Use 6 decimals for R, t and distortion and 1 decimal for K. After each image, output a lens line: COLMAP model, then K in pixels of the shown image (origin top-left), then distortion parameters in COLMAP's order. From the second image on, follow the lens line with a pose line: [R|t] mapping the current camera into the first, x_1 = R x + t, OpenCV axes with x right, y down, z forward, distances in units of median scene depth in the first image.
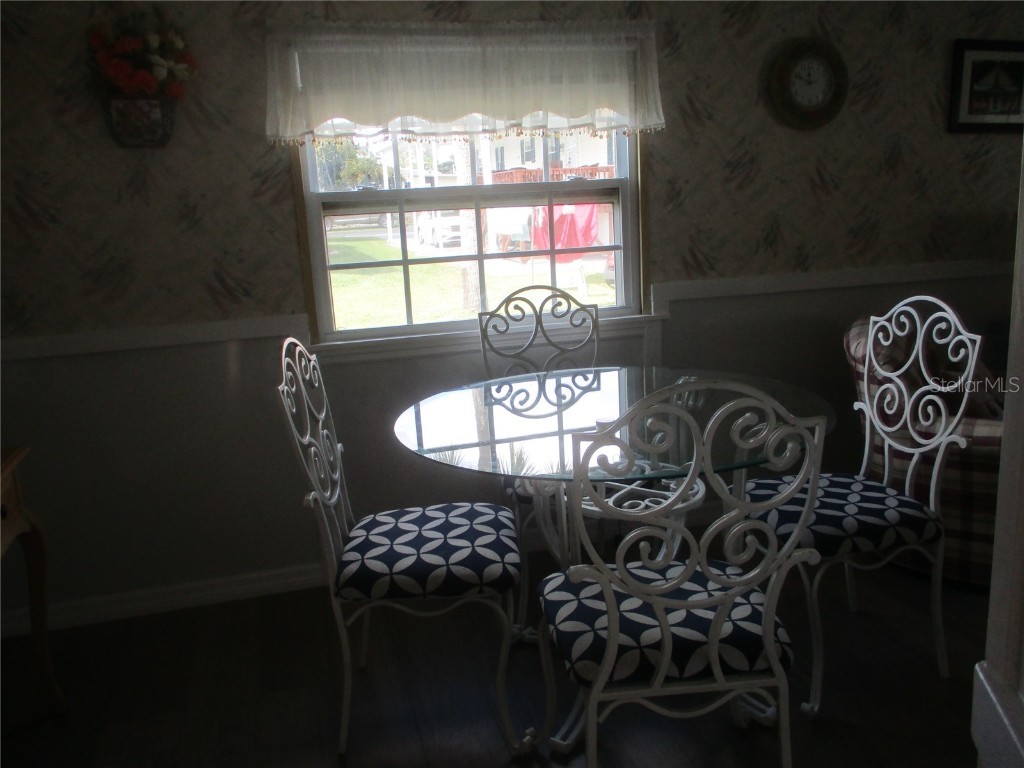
lens RADIAL K [[872.1, 0, 514.7], [0, 872.1, 389.8], [0, 0, 1]] dist [-0.023760, 0.007910]
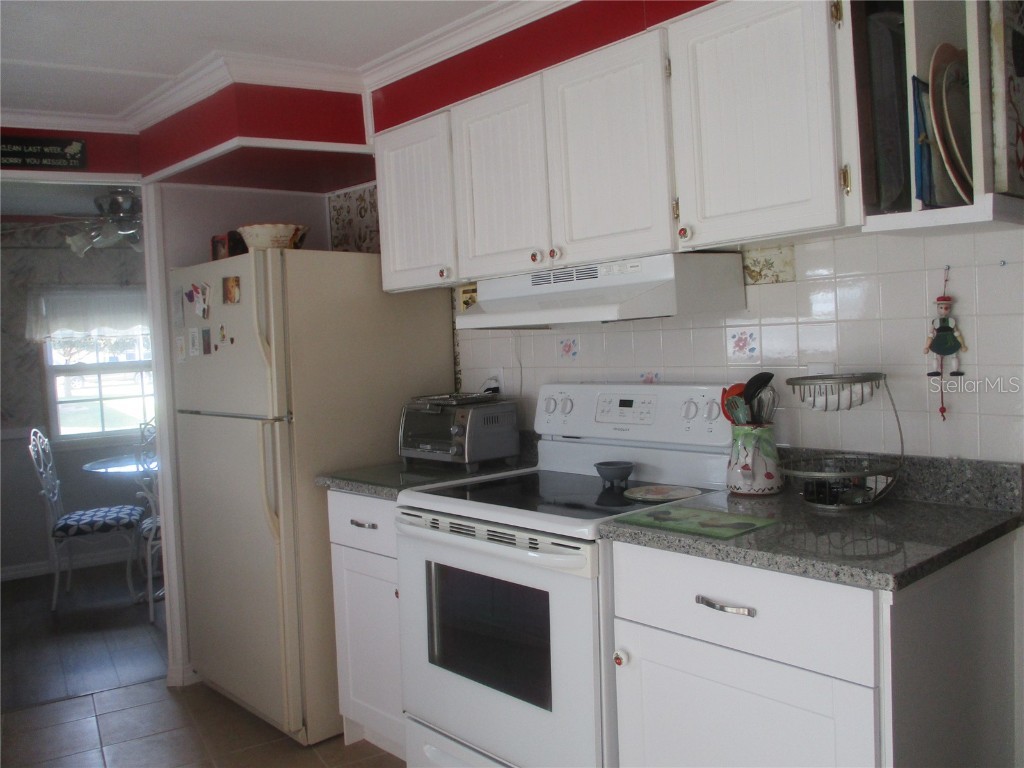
lens RADIAL K [[872.1, 0, 517.3], [0, 872.1, 373.1], [0, 0, 1]] dist [-0.023760, 0.007910]
pose [[0.967138, -0.016096, 0.253743, 0.319248], [0.064357, 0.980991, -0.183068, 0.238275], [-0.245973, 0.193383, 0.949790, -1.222214]]
